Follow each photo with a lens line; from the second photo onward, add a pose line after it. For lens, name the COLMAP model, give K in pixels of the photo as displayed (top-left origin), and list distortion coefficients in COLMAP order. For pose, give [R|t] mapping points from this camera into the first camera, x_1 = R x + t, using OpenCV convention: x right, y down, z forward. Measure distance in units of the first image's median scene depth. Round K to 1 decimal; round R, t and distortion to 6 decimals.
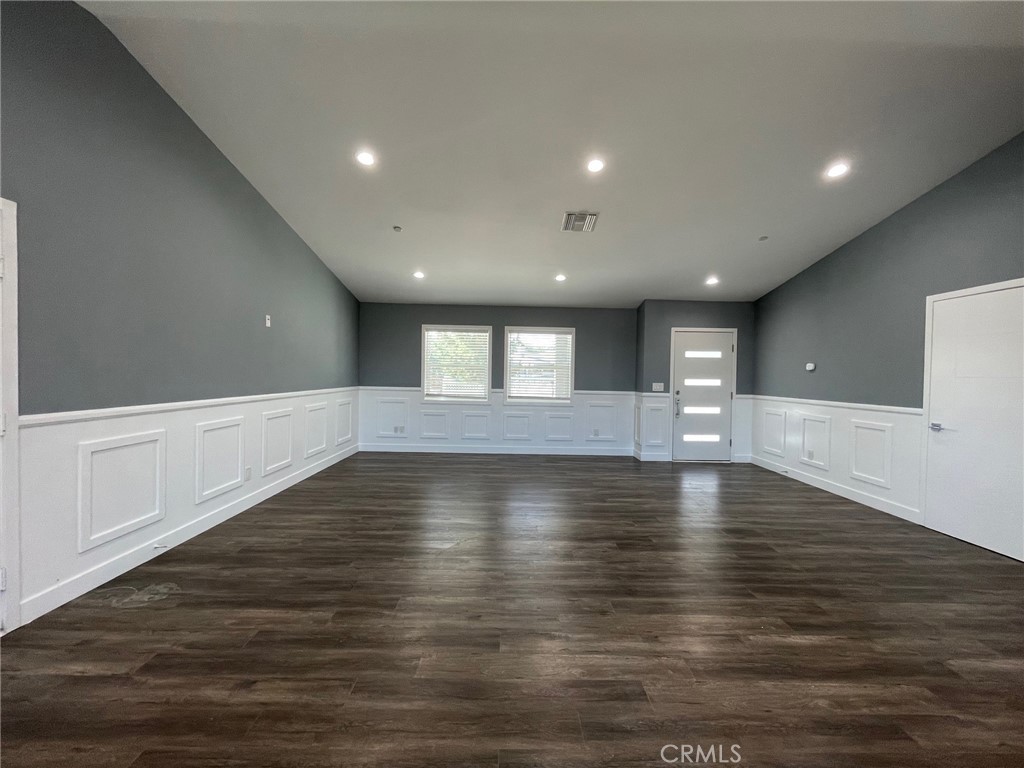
lens RADIAL K [[413.3, 0, 512.0], [0, 413.3, 384.0], [0, 0, 1]] dist [-0.000869, -0.000341]
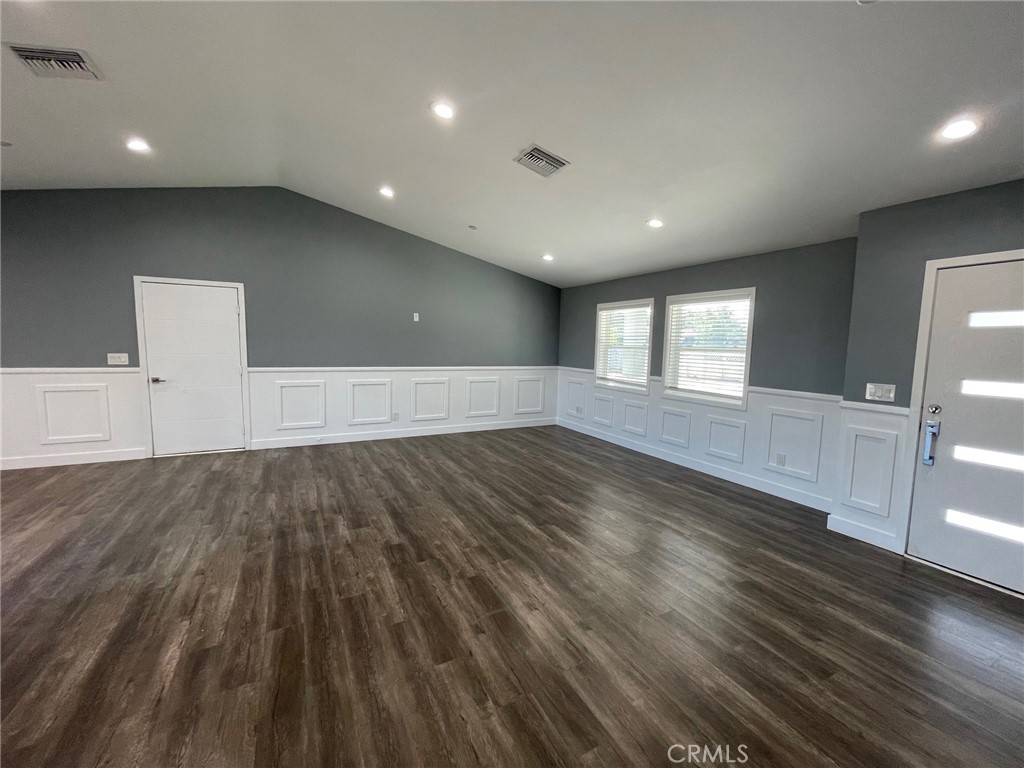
lens RADIAL K [[413.3, 0, 512.0], [0, 413.3, 384.0], [0, 0, 1]] dist [-0.000869, -0.000341]
pose [[0.461915, 0.078266, -0.883464, 0.580310], [-0.038211, 0.996930, 0.068339, -0.018744], [0.886101, 0.002192, 0.463488, 0.402487]]
